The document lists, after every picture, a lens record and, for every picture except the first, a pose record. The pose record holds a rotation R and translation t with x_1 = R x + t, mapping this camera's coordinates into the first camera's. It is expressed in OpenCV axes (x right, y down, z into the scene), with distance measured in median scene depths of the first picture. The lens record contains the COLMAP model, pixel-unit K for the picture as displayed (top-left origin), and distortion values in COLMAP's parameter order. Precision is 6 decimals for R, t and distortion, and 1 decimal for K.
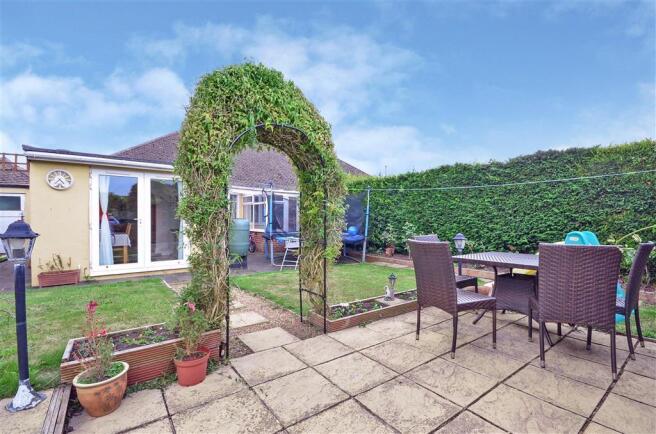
lens RADIAL K [[289.0, 0, 321.2], [0, 289.0, 218.9], [0, 0, 1]] dist [-0.009618, -0.000352]
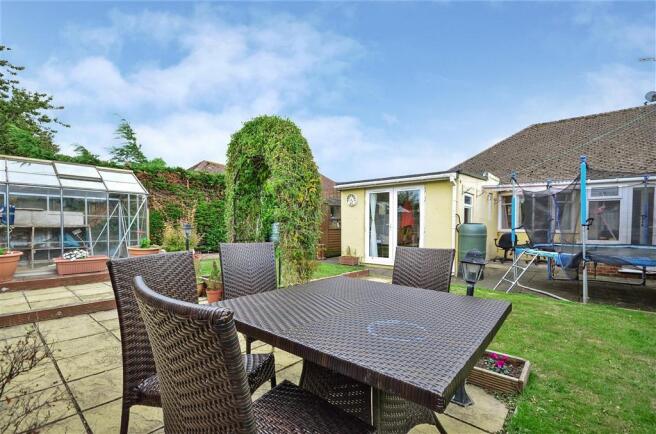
lens RADIAL K [[289.0, 0, 322.9], [0, 289.0, 222.2], [0, 0, 1]] dist [-0.009618, -0.000352]
pose [[0.229934, -0.006022, -0.973188, 0.611785], [-0.001610, 0.999977, -0.006568, 0.000329], [0.973205, 0.003077, 0.229919, 0.456590]]
